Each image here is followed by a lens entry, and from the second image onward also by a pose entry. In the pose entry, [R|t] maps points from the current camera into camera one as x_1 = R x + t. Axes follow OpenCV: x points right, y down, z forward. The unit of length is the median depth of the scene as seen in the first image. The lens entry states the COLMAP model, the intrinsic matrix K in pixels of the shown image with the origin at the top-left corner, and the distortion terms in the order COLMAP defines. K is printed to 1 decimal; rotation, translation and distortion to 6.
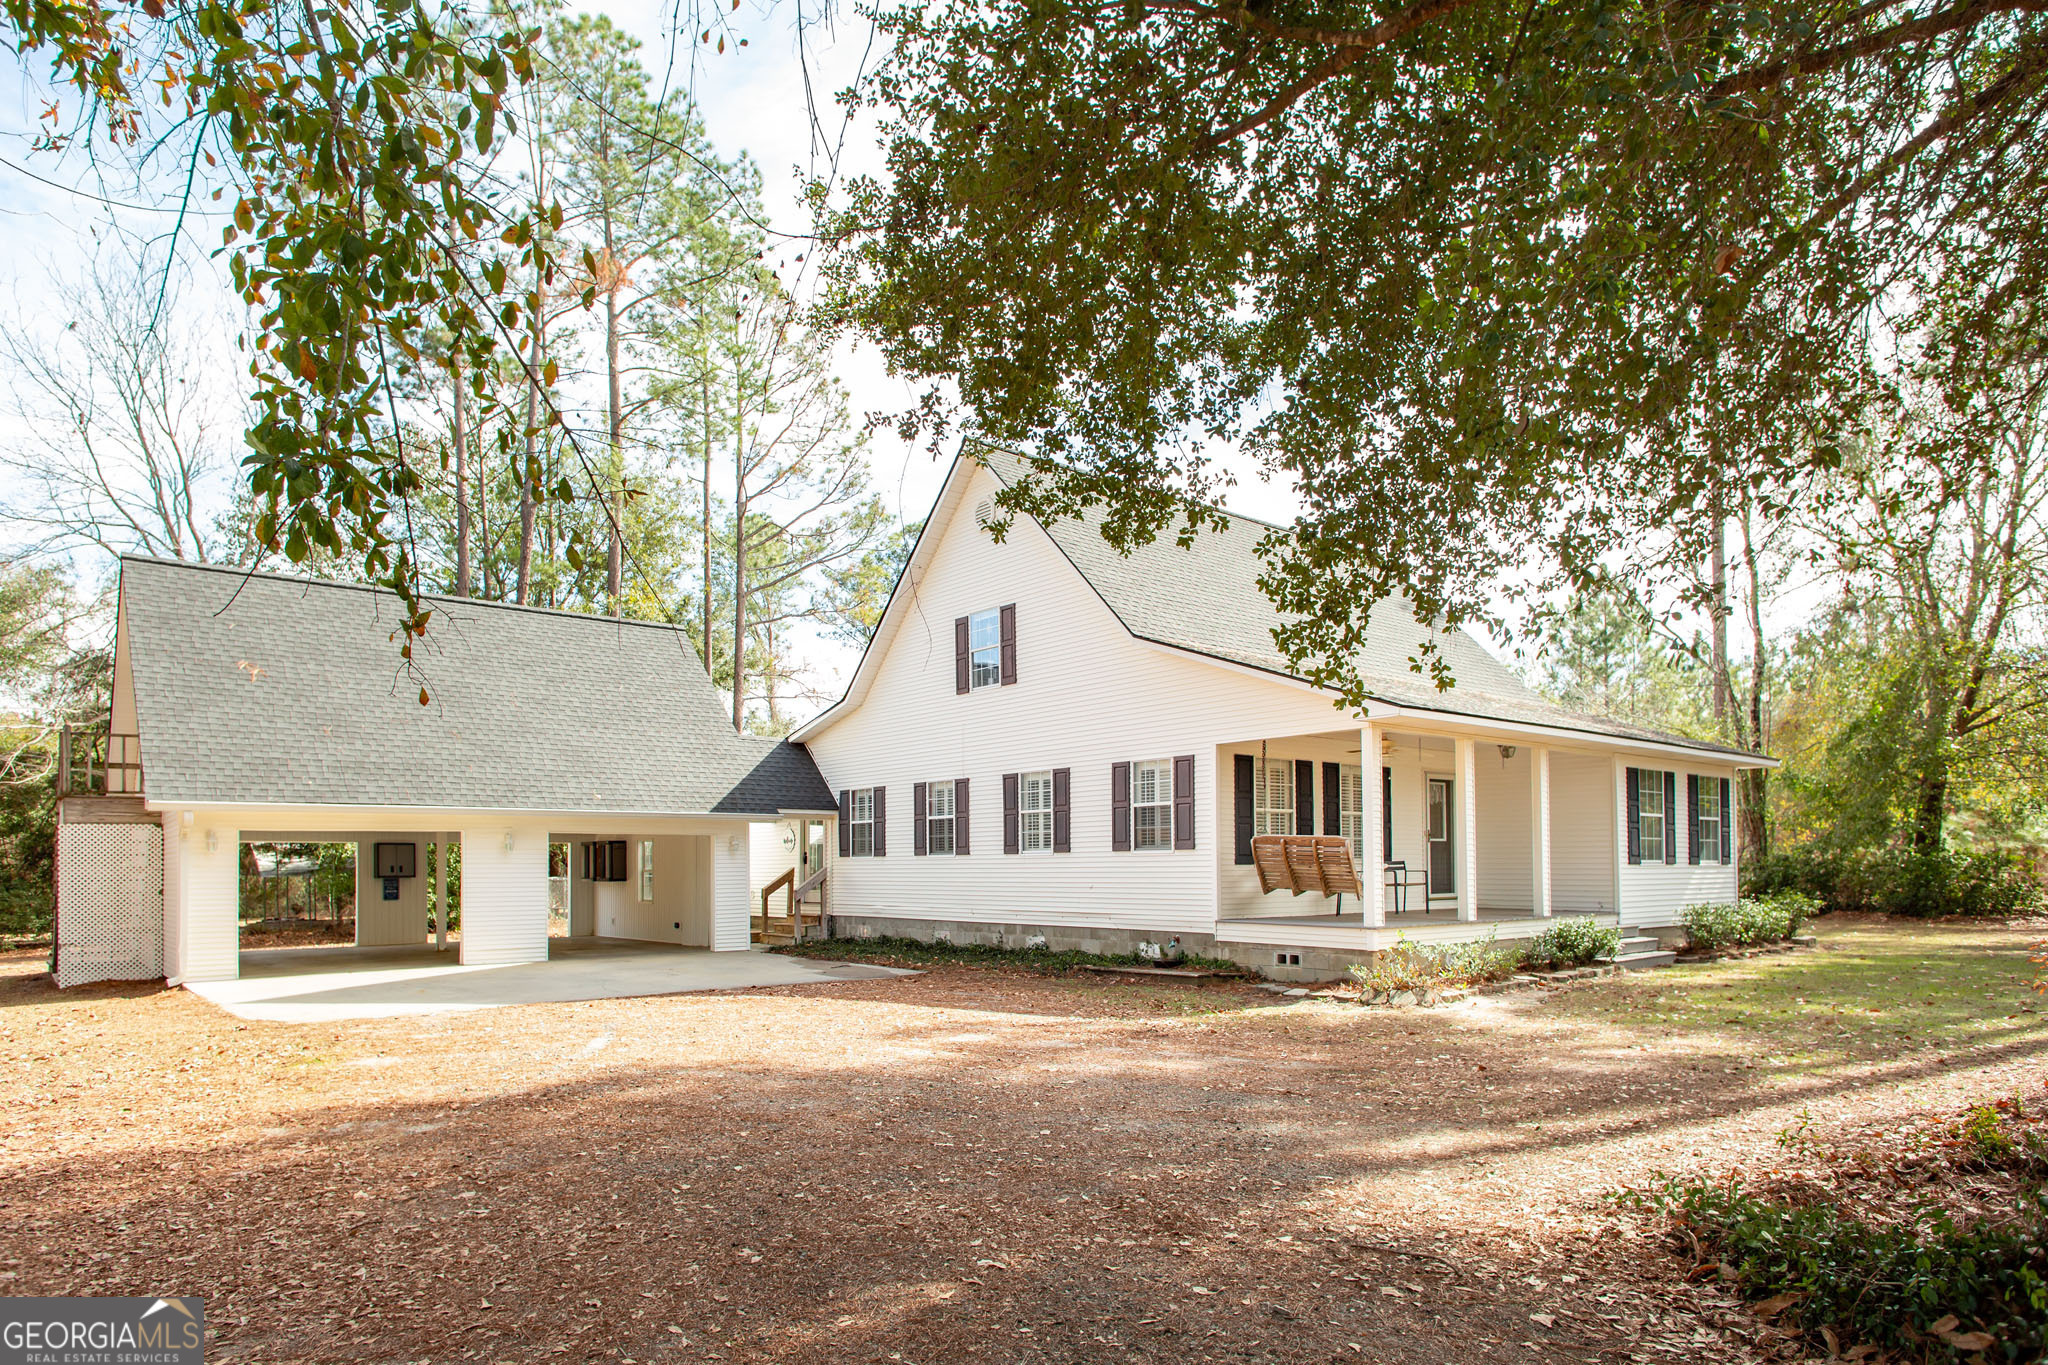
lens RADIAL K [[1175.4, 0, 984.1], [0, 1175.4, 826.7], [0, 0, 1]] dist [0.019152, -0.002466]
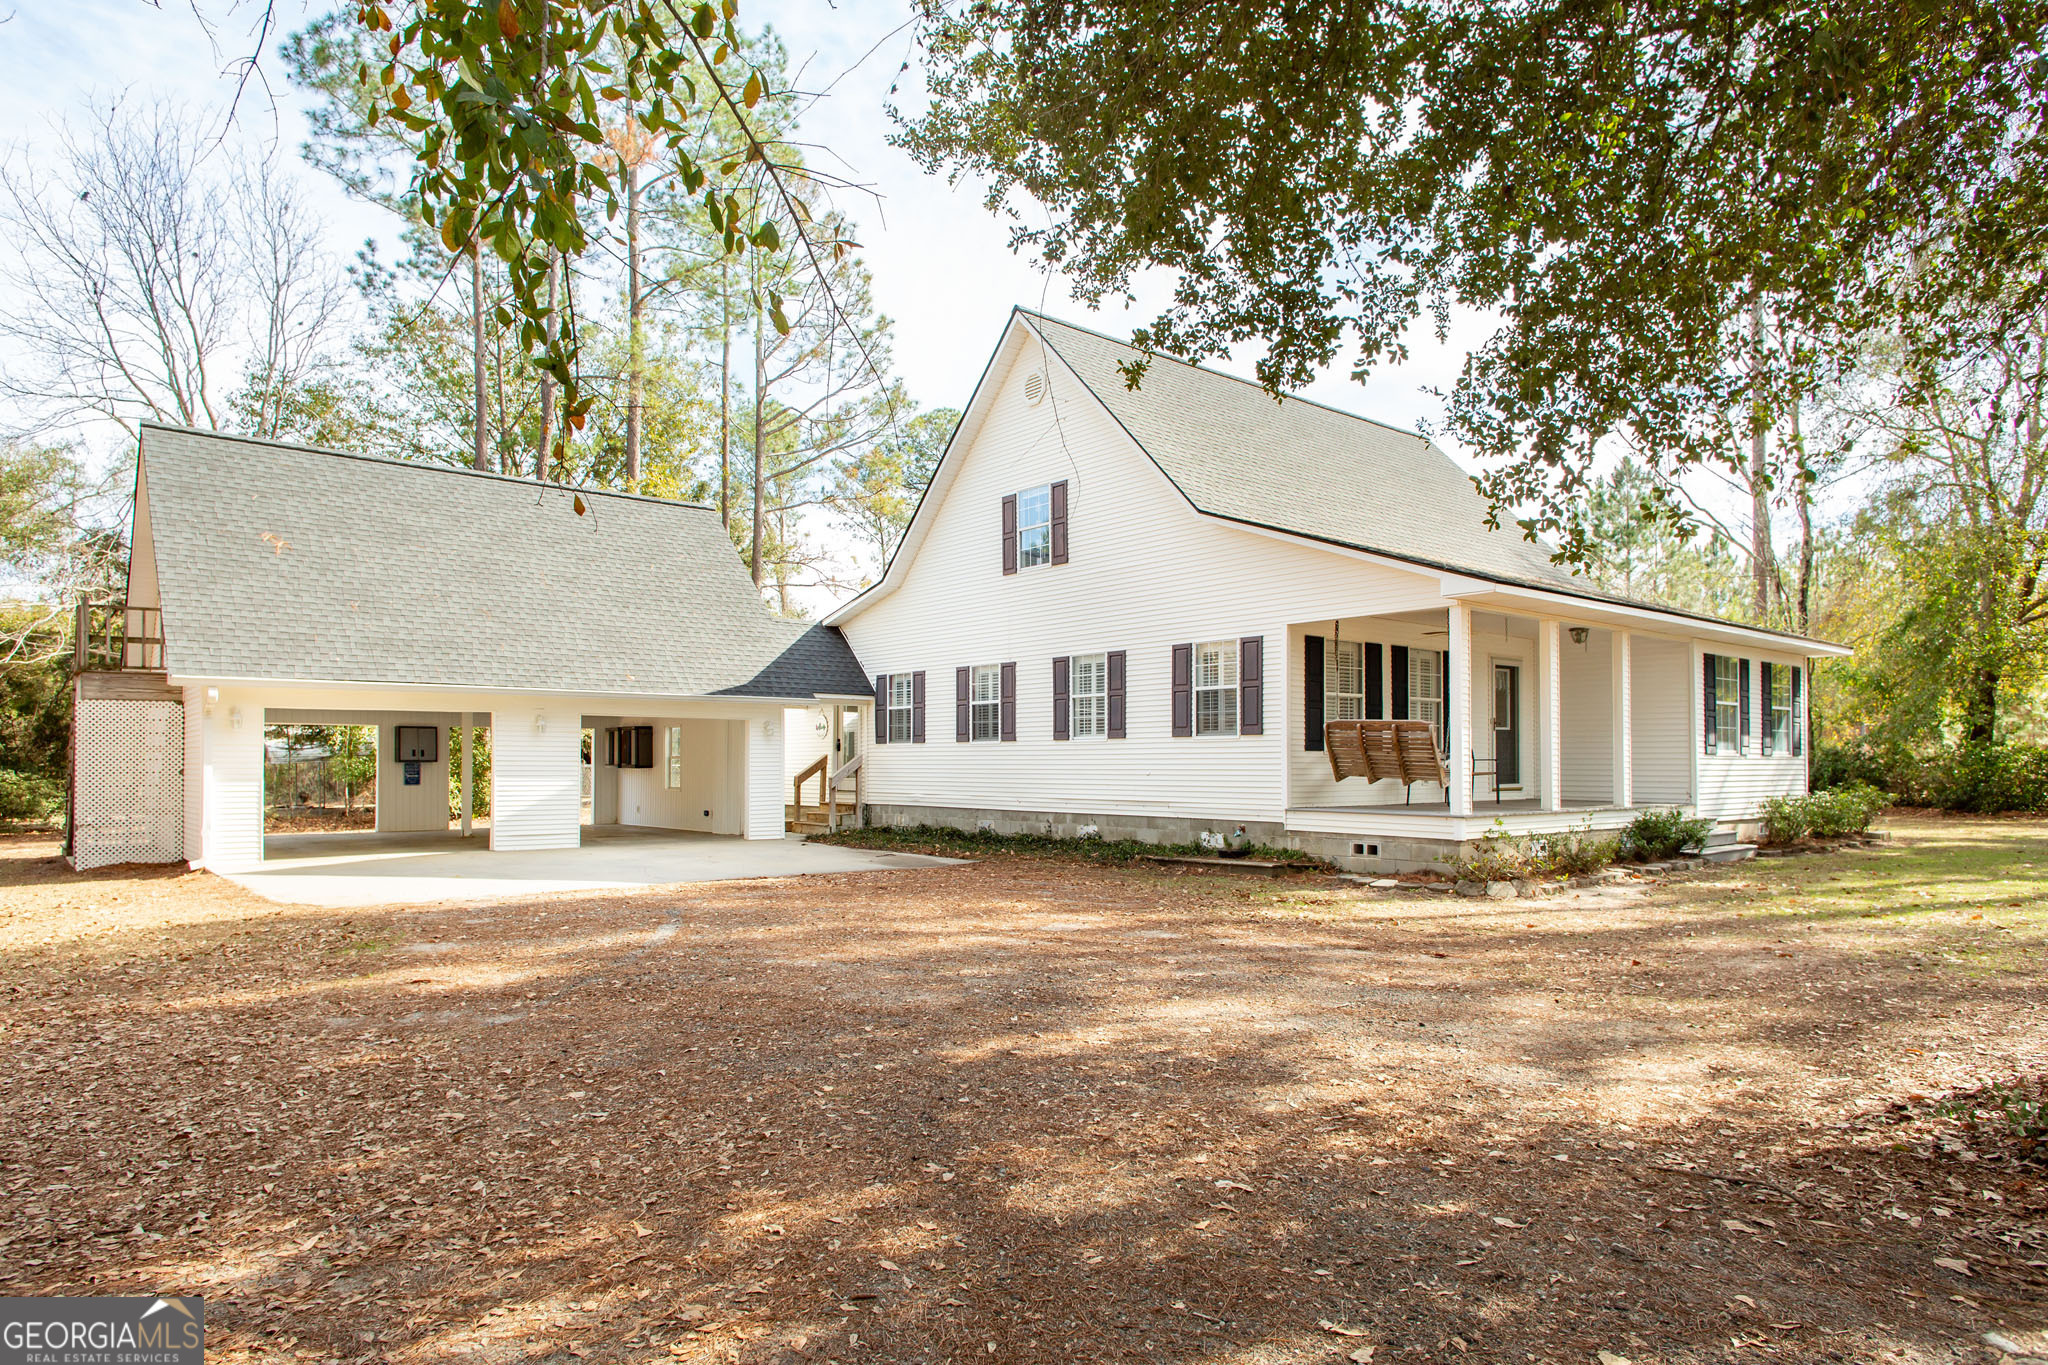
lens RADIAL K [[1175.4, 0, 988.1], [0, 1175.4, 728.2], [0, 0, 1]] dist [0.019152, -0.002466]
pose [[0.999974, 0.007120, 0.001203, -0.038326], [-0.007127, 0.999960, 0.005470, 0.008743], [-0.001164, -0.005478, 0.999984, 0.034412]]
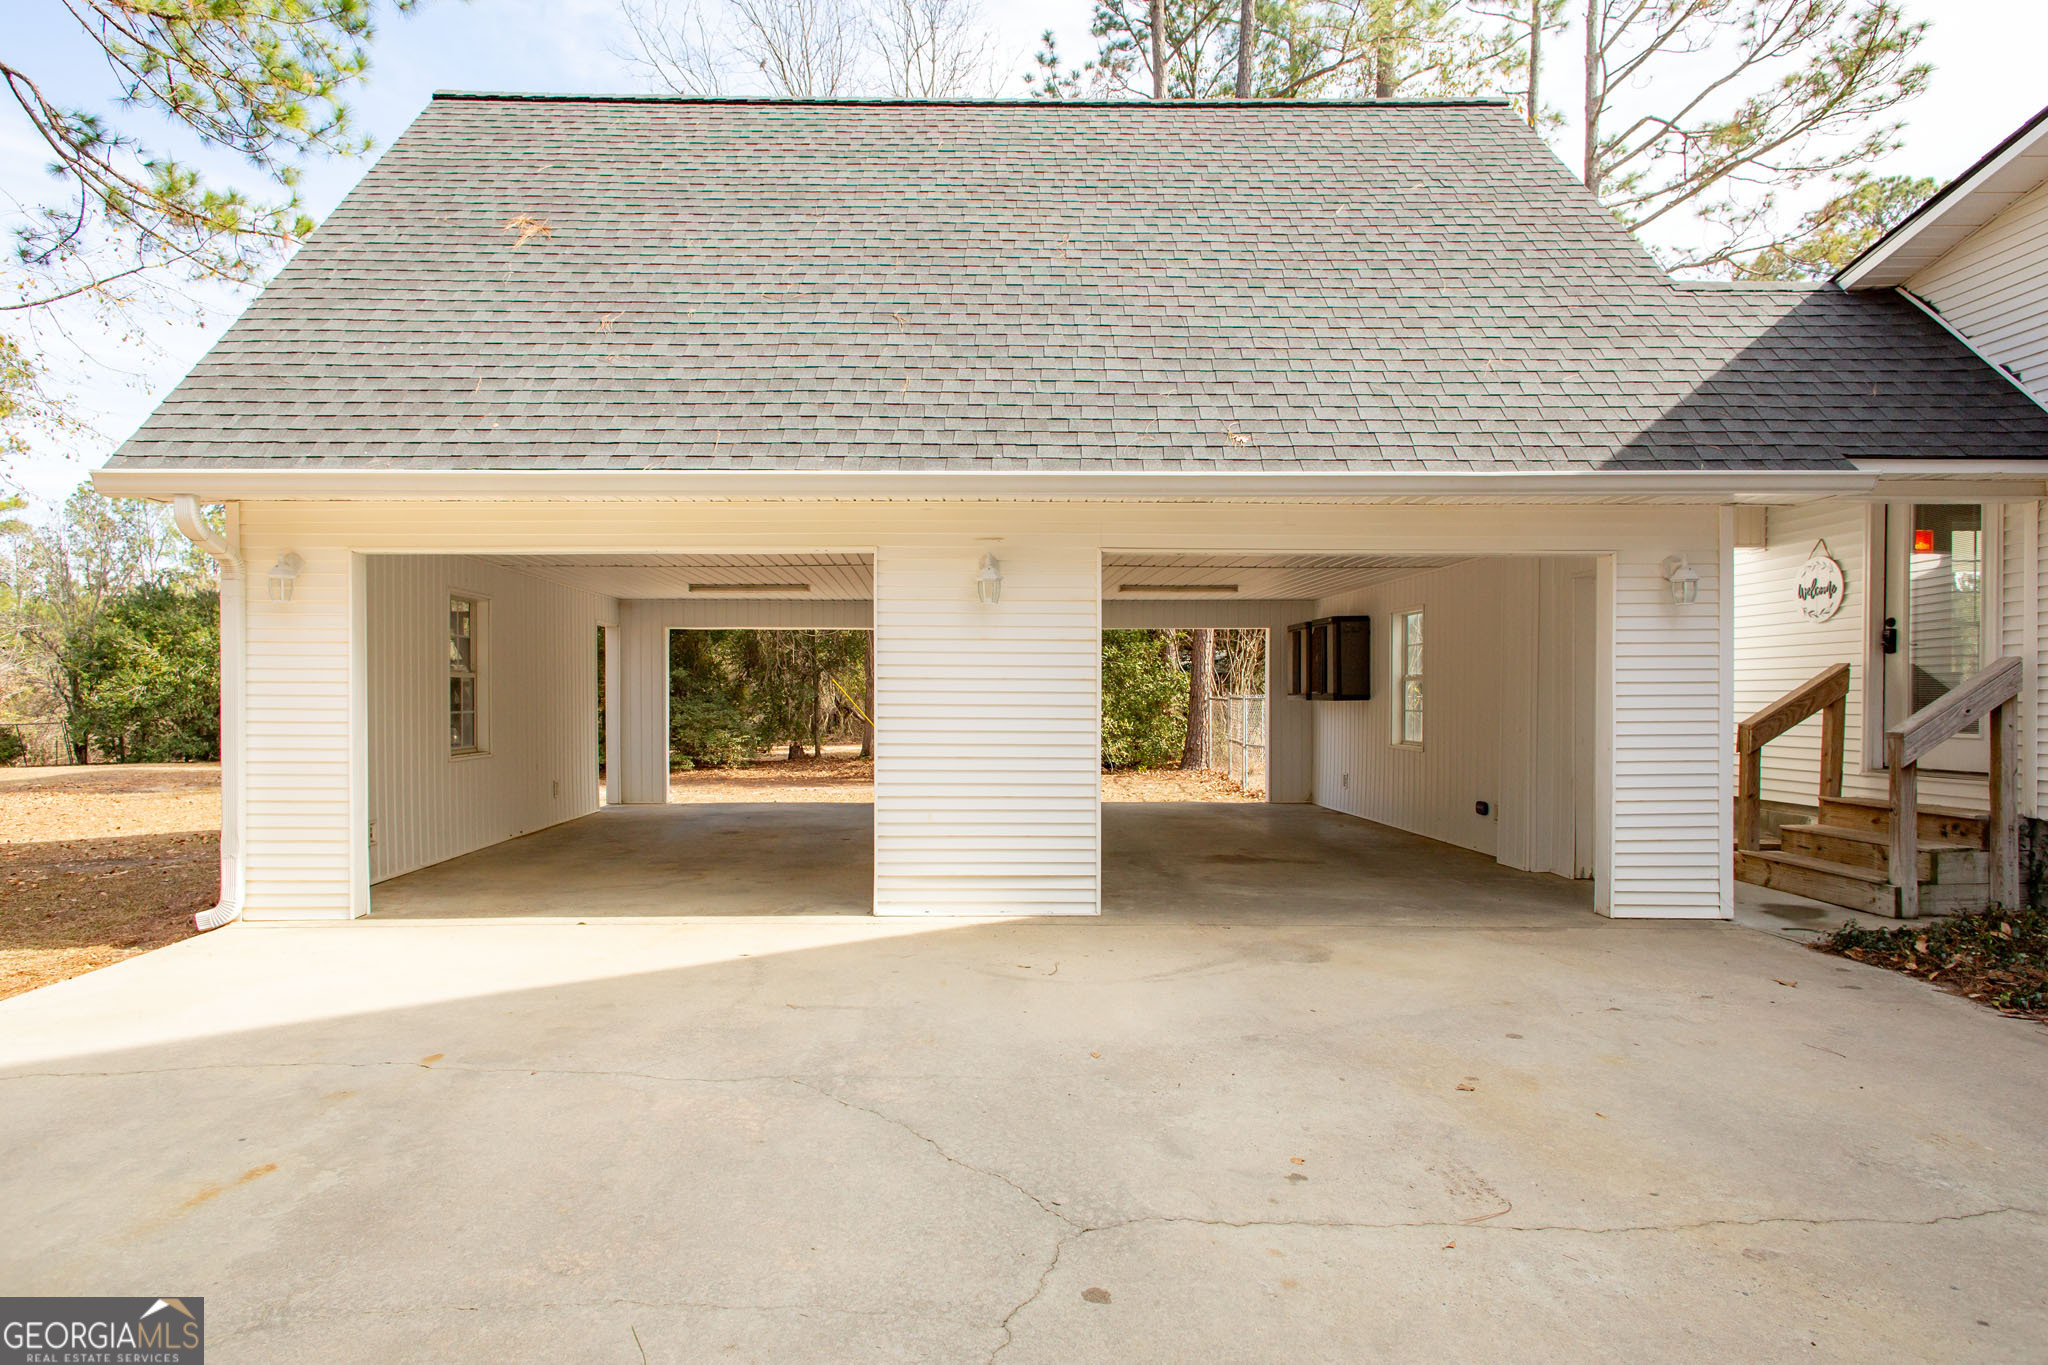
lens RADIAL K [[1175.4, 0, 966.0], [0, 1175.4, 704.4], [0, 0, 1]] dist [0.019152, -0.002466]
pose [[0.787854, 0.013629, -0.615711, -0.194843], [0.013629, 0.999124, 0.039556, 0.037845], [0.615711, -0.039556, 0.786979, 0.734407]]
